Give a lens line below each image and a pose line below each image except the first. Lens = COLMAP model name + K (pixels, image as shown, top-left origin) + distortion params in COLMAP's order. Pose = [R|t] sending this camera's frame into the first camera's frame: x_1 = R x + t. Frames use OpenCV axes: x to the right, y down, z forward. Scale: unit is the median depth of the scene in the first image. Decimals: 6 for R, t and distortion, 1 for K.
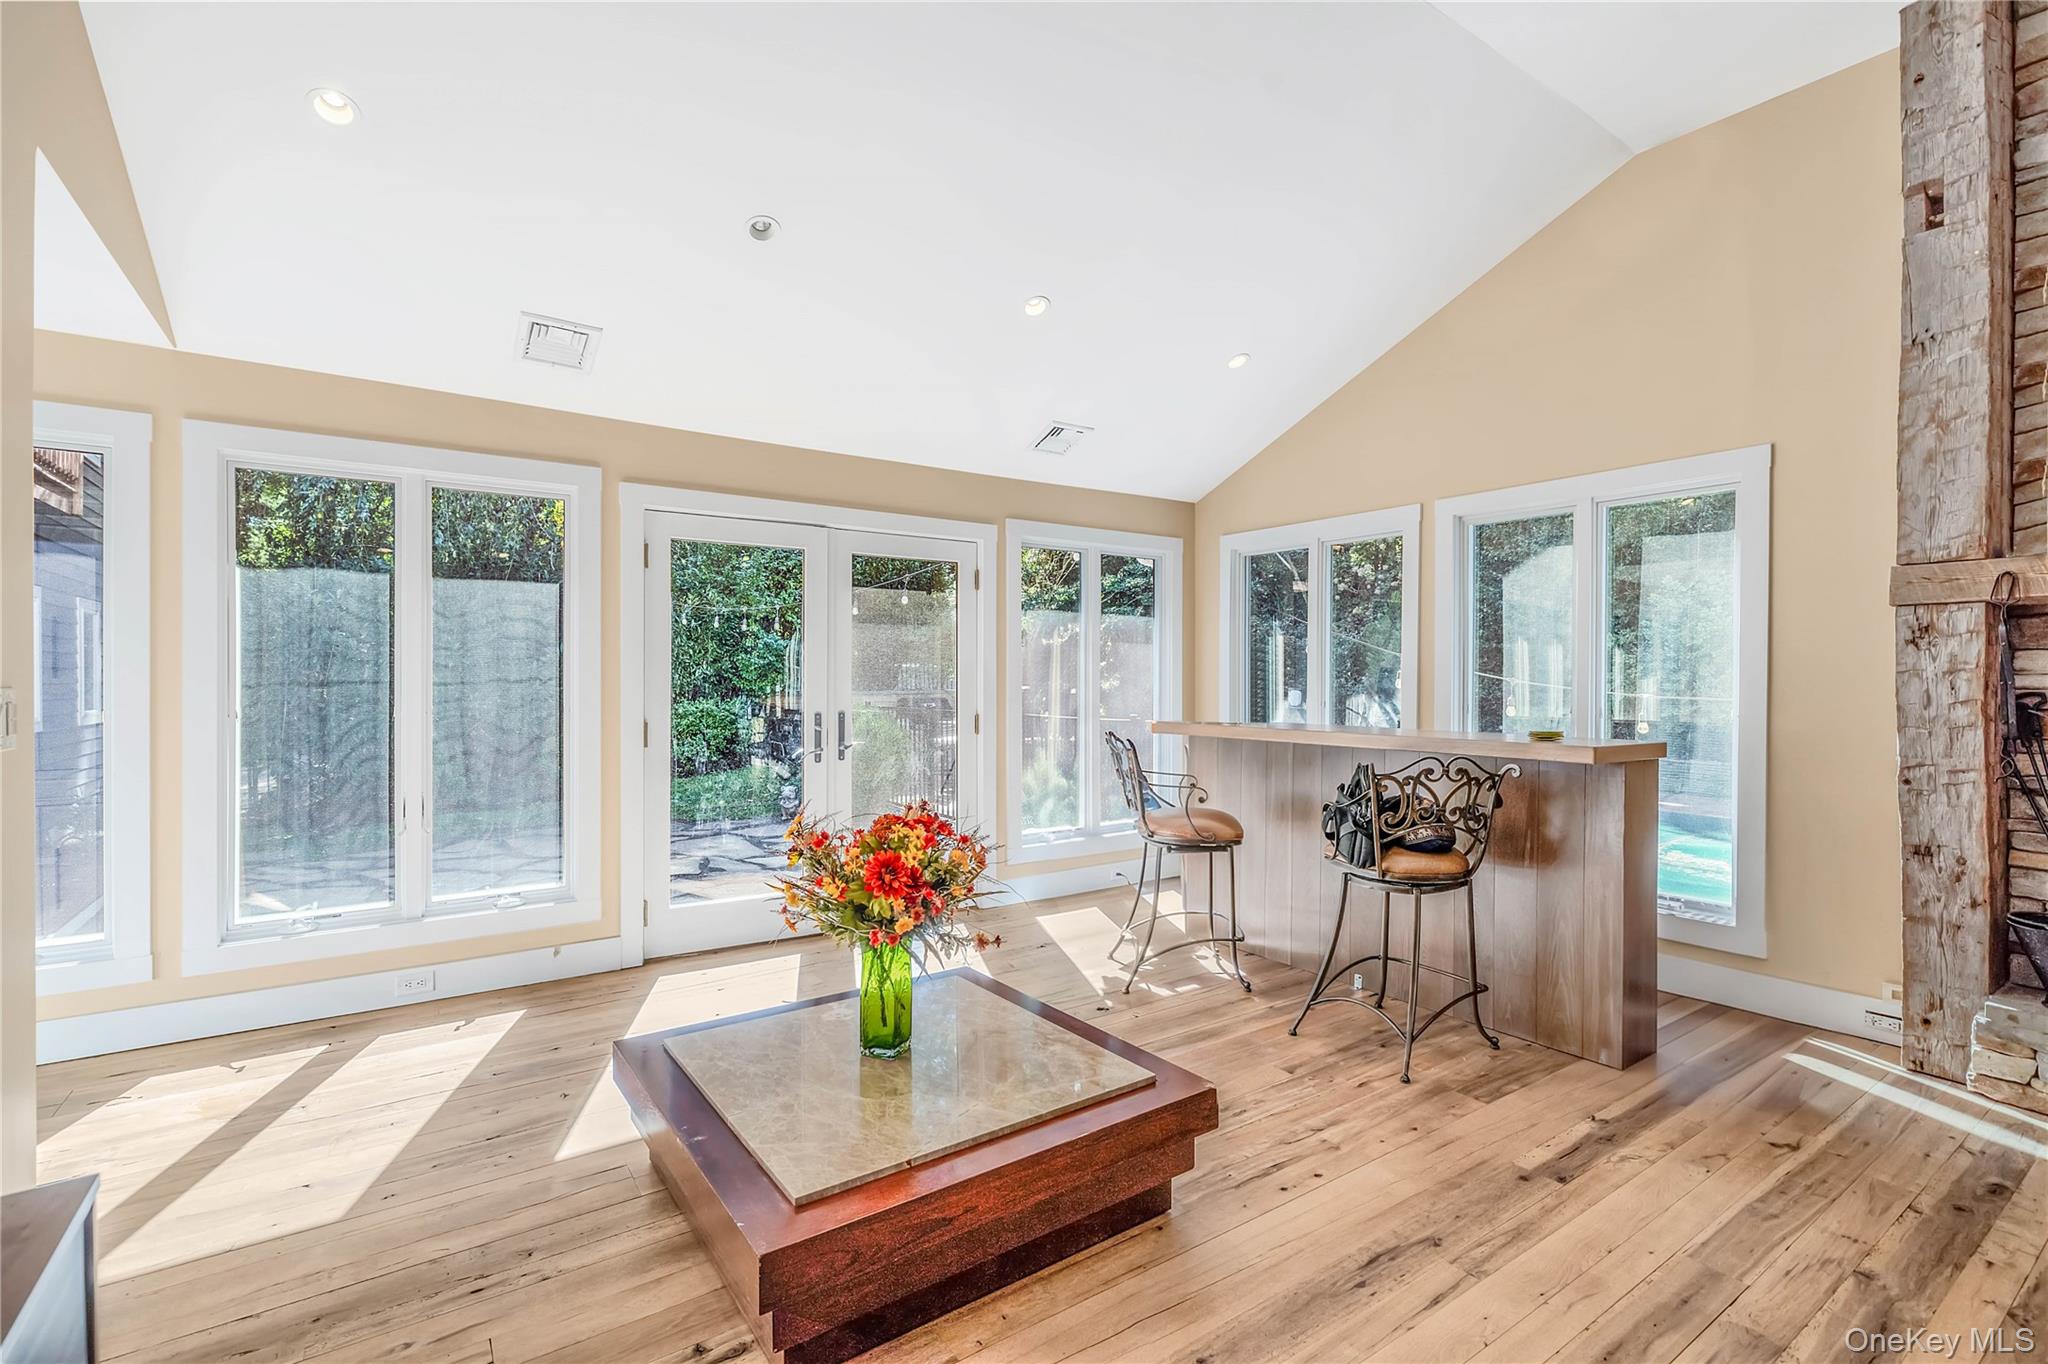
lens RADIAL K [[881.6, 0, 1014.0], [0, 881.6, 683.2], [0, 0, 1]] dist [-0.003288, -0.000330]
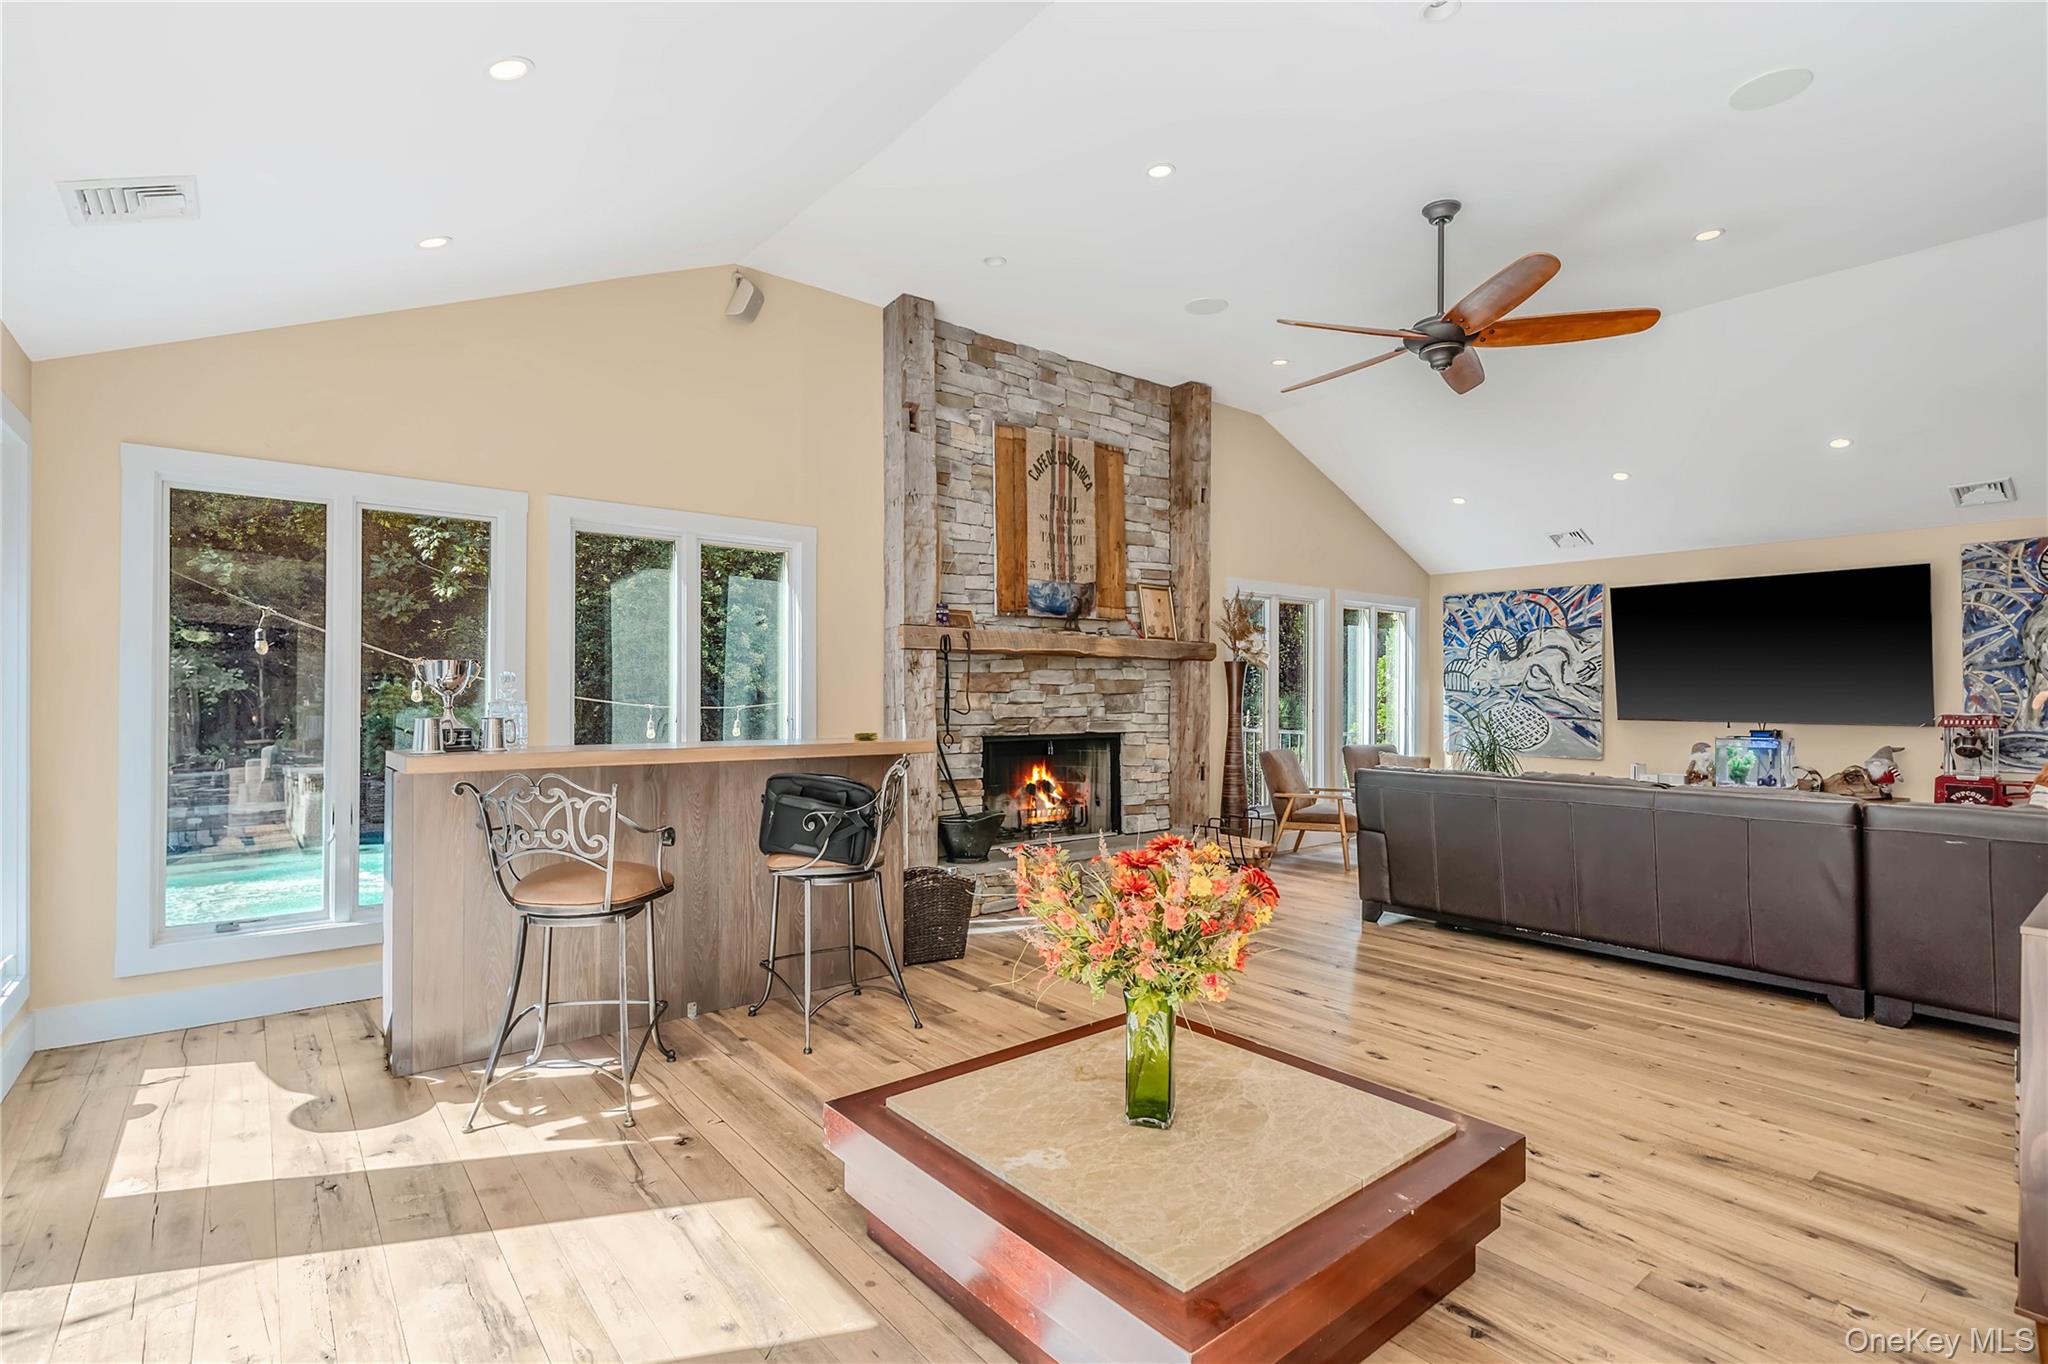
lens RADIAL K [[938.5, 0, 1014.0], [0, 938.5, 683.3], [0, 0, 1]] dist [0.000757, 0.000039]
pose [[-0.037525, 0.011271, 0.999232, -0.697760], [0.002784, 0.999934, -0.011175, -0.001171], [-0.999292, 0.002363, -0.037554, 0.757975]]
